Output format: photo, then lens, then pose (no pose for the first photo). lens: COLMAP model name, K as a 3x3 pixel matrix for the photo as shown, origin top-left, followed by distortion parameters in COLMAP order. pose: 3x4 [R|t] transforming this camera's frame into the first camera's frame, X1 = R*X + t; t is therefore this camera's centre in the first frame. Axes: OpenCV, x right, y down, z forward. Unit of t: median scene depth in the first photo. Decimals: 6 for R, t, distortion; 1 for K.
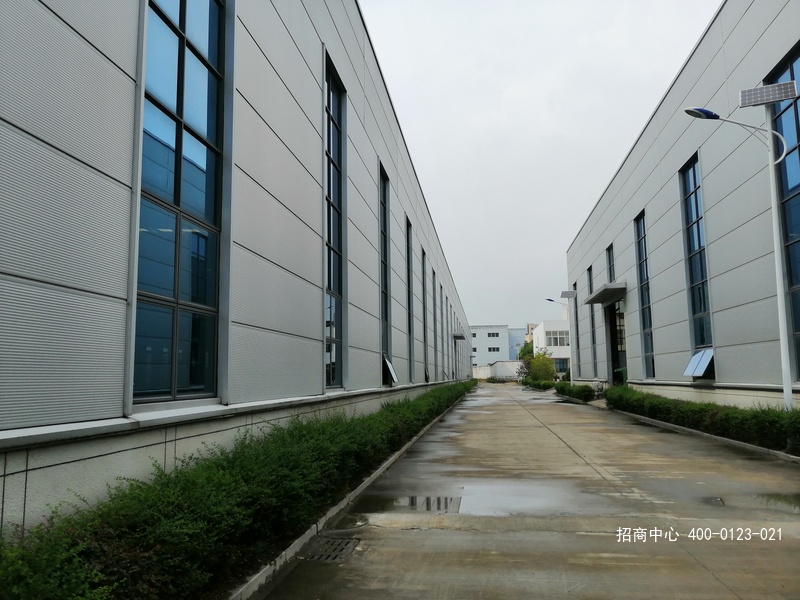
lens RADIAL K [[625.7, 0, 400.0], [0, 625.7, 300.0], [0, 0, 1]] dist [-0.129394, 0.001516]
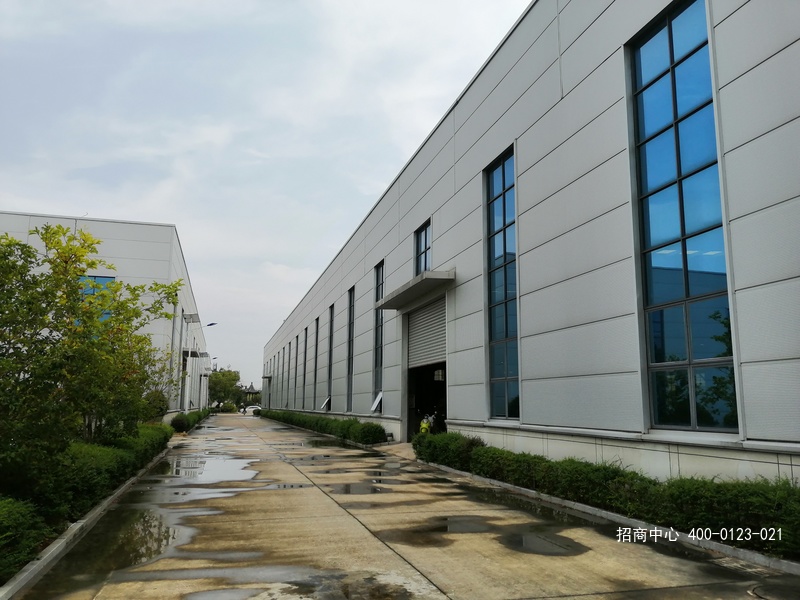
lens RADIAL K [[623.1, 0, 405.0], [0, 623.1, 300.6], [0, 0, 1]] dist [0.002315, 0.002266]
pose [[0.913223, 0.093562, 0.396573, 0.038914], [-0.074649, 0.995224, -0.062899, 0.035704], [-0.400564, 0.027837, 0.915846, 0.291013]]
